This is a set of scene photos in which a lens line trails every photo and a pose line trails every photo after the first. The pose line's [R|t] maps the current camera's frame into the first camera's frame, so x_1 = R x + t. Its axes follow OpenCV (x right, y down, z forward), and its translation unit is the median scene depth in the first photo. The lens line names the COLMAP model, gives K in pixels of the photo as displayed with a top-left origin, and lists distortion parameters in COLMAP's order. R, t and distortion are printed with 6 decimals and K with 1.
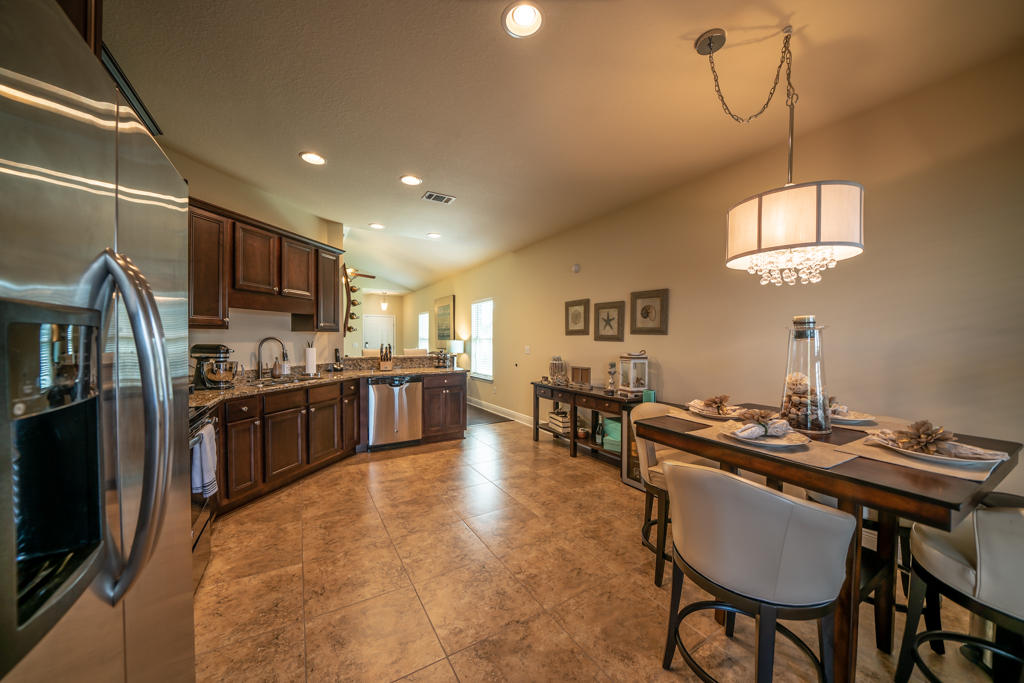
lens RADIAL K [[352.5, 0, 510.9], [0, 352.5, 343.2], [0, 0, 1]] dist [-0.000061, -0.000001]
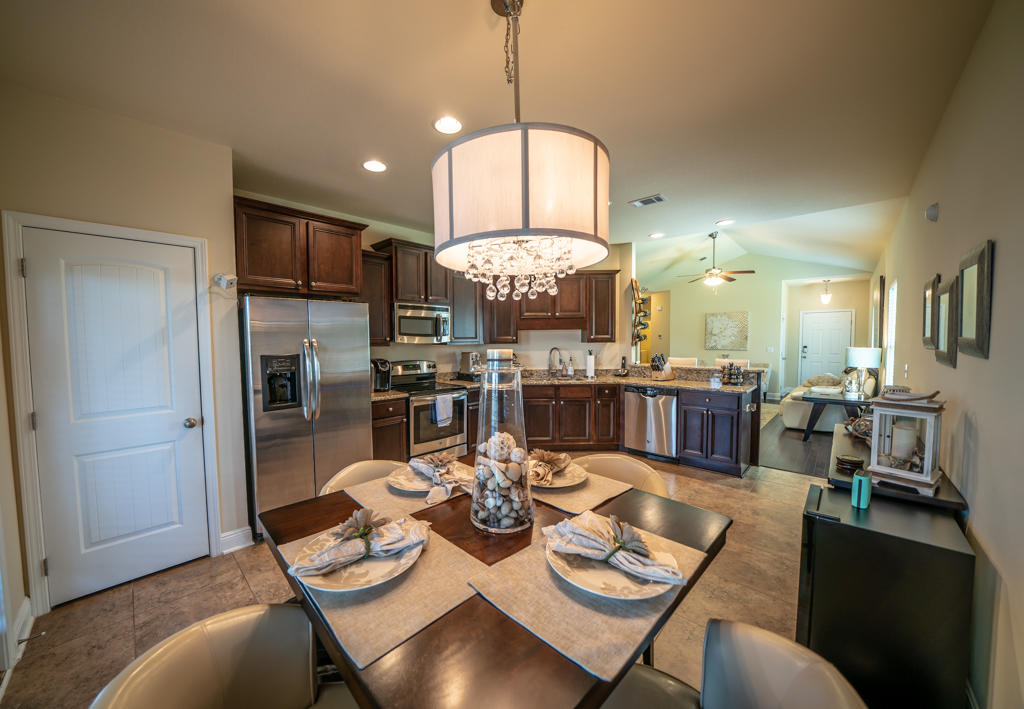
lens RADIAL K [[387.3, 0, 511.7], [0, 387.3, 356.9], [0, 0, 1]] dist [-0.000383, -0.000024]
pose [[0.282310, 0.044570, -0.958287, 0.639436], [-0.004725, 0.998973, 0.045070, -0.040280], [0.959312, -0.008195, 0.282230, 0.327996]]
